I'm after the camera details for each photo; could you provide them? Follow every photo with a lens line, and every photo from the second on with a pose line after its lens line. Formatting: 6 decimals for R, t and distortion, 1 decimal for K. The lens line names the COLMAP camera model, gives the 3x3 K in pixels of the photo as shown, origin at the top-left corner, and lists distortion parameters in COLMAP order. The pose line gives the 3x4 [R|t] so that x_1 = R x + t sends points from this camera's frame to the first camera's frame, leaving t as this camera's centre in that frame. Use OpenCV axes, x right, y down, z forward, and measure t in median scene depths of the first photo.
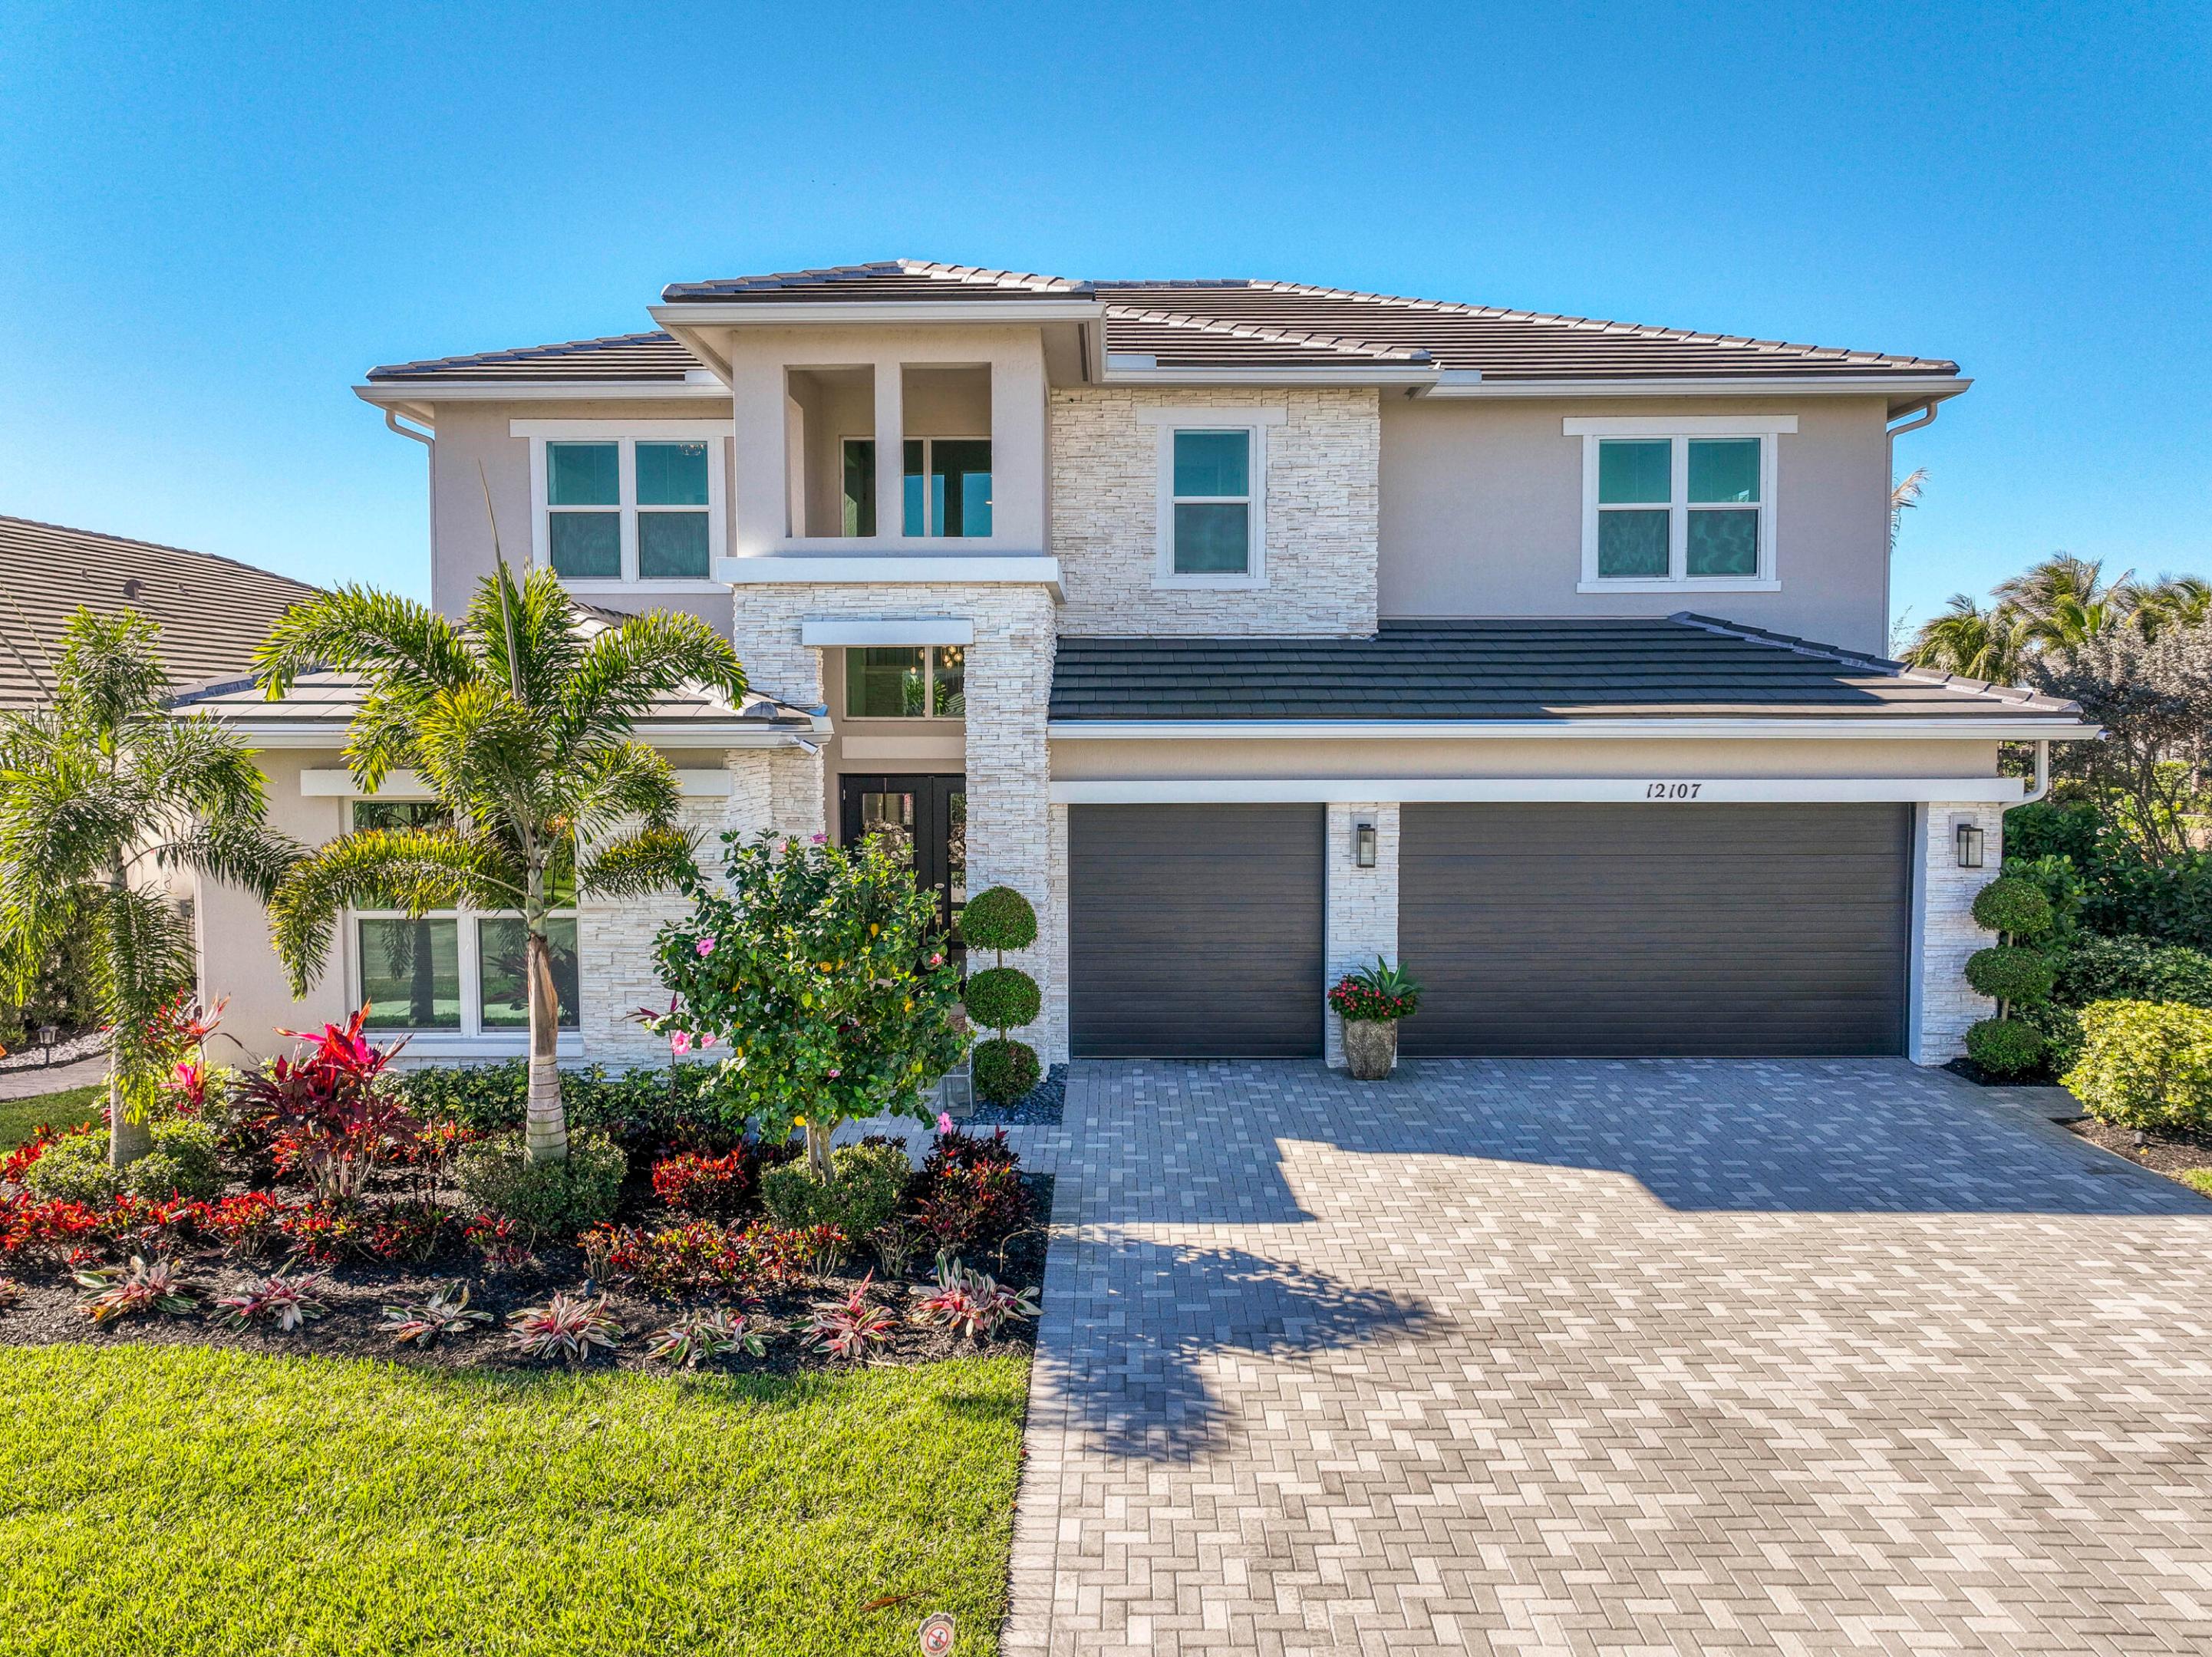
lens RADIAL K [[1559.0, 0, 1104.8], [0, 1559.0, 820.1], [0, 0, 1]] dist [-0.011311, 0.025438]
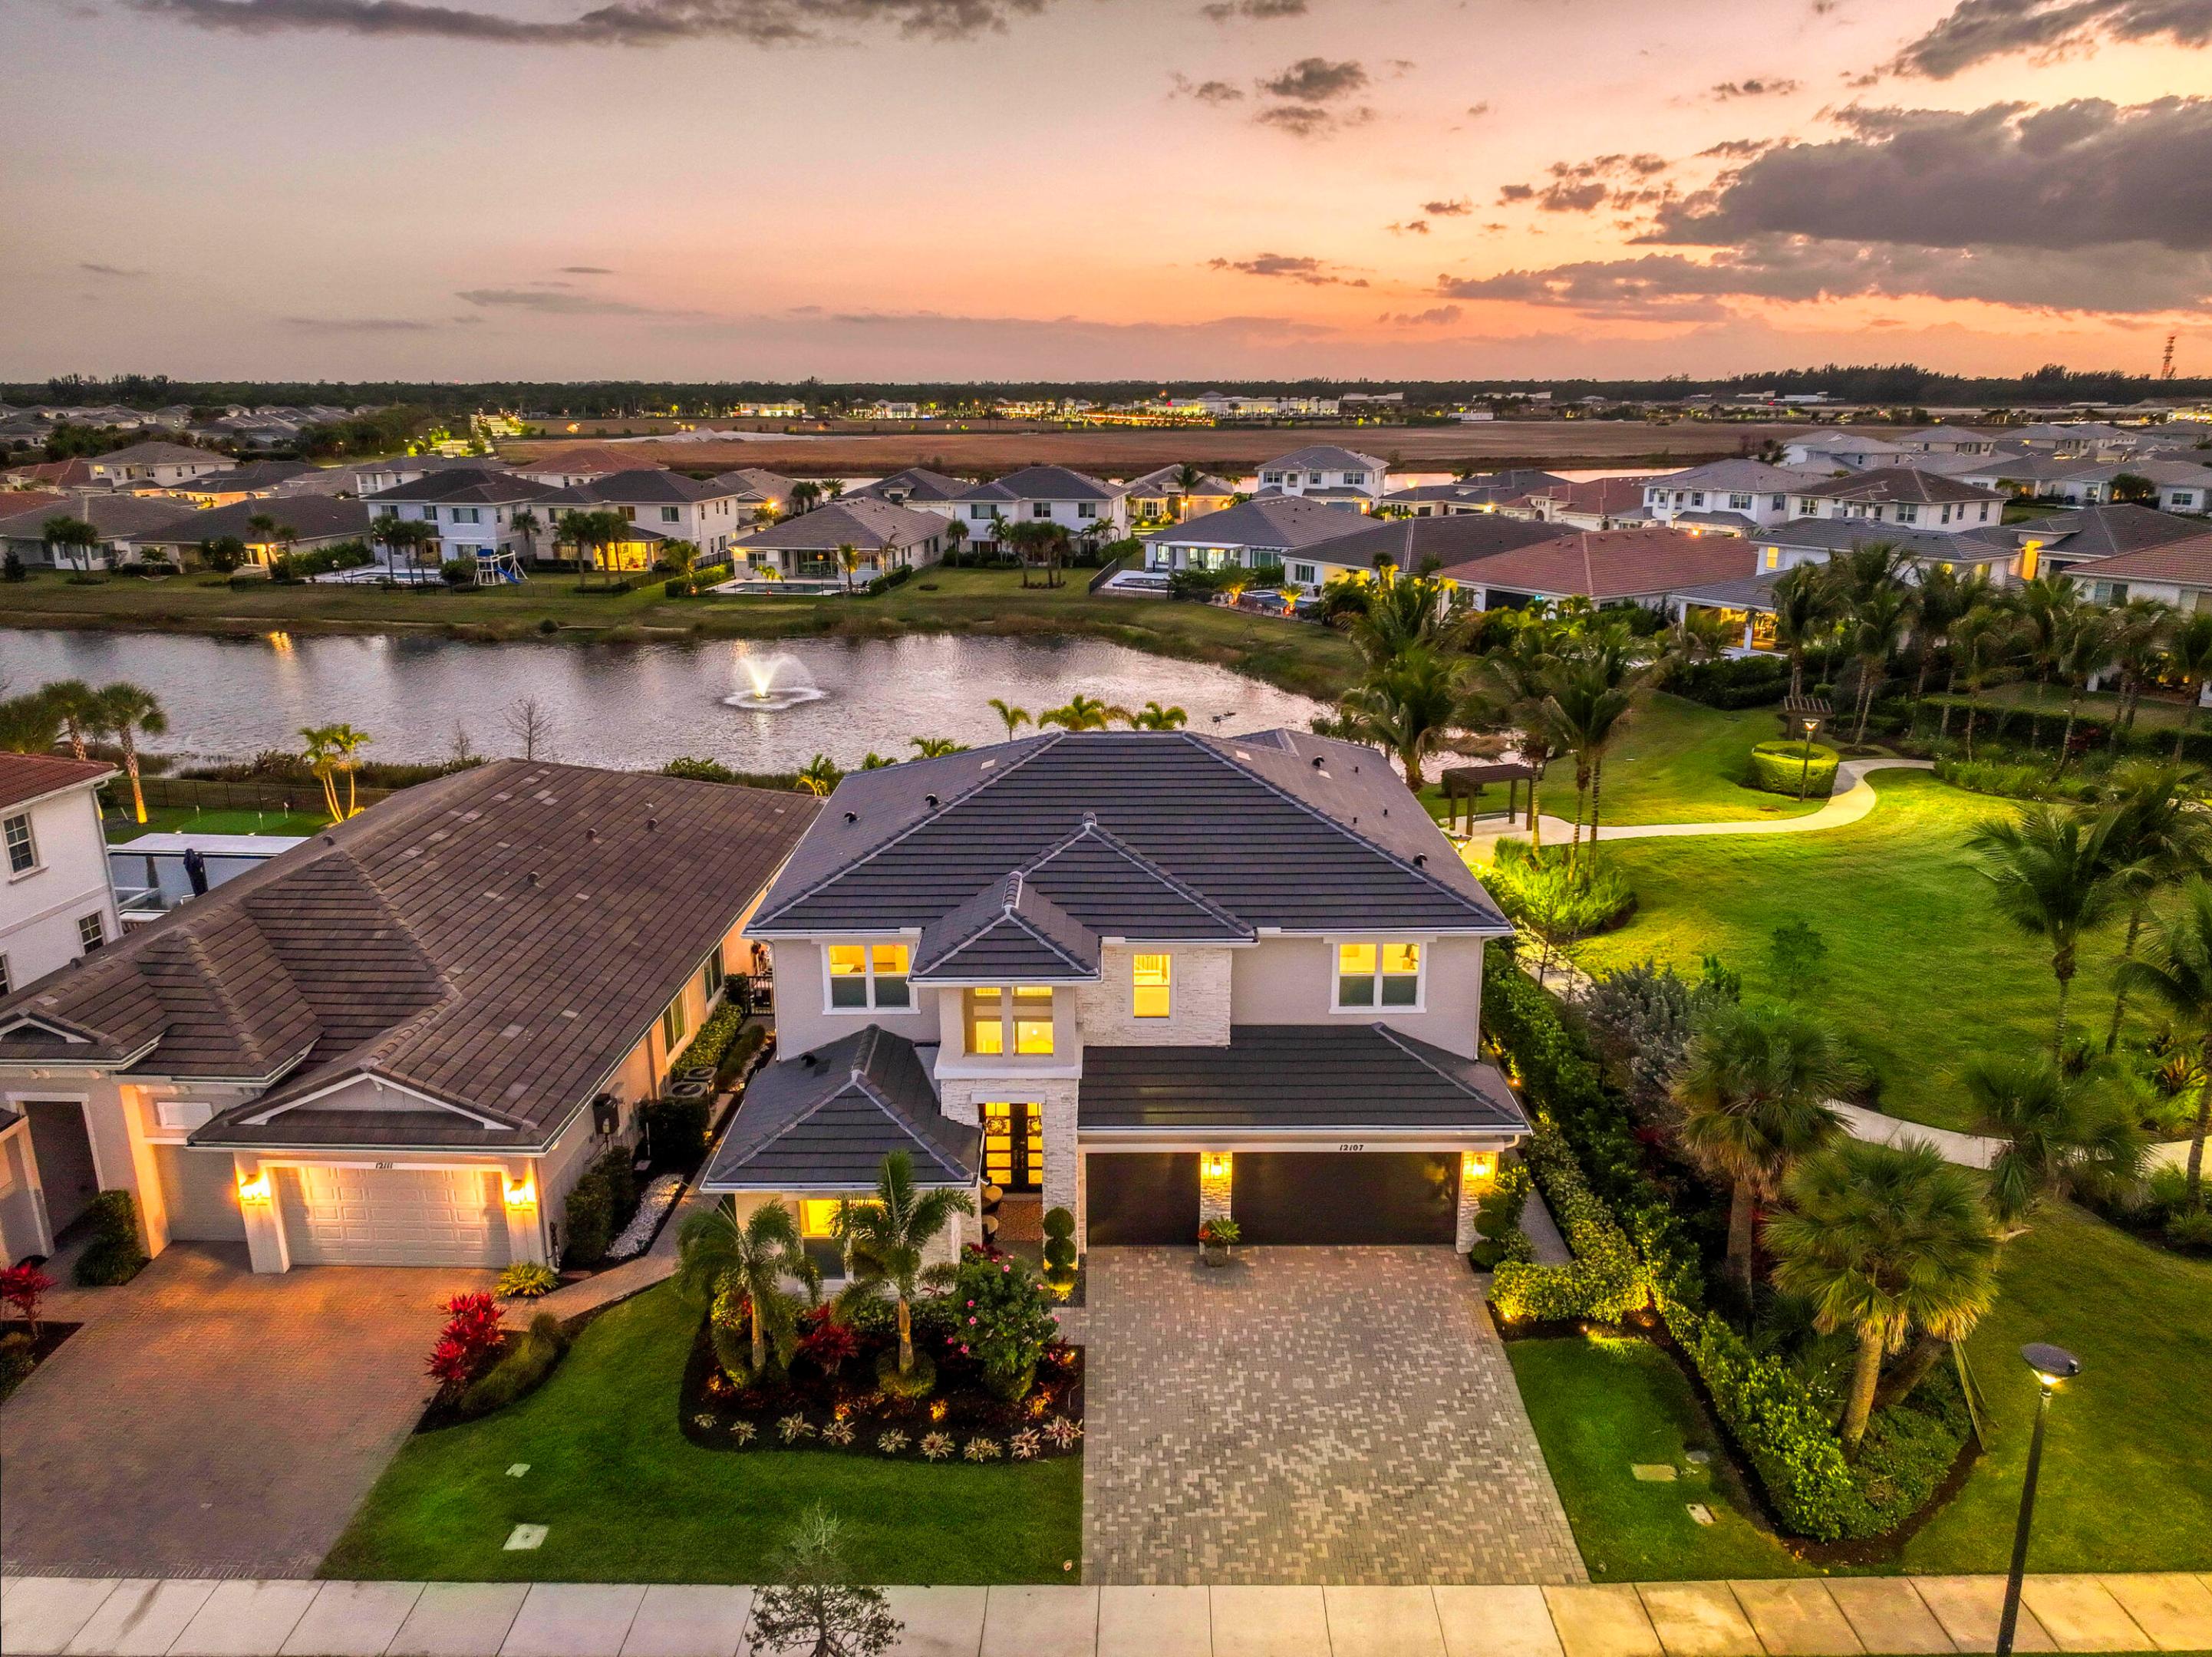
lens RADIAL K [[1559.0, 0, 1099.3], [0, 1559.0, 812.7], [0, 0, 1]] dist [-0.011311, 0.025438]
pose [[0.999974, -0.003412, 0.006339, -0.023336], [0.001977, 0.976845, 0.213939, -1.372928], [-0.006922, -0.213921, 0.976827, -1.560639]]
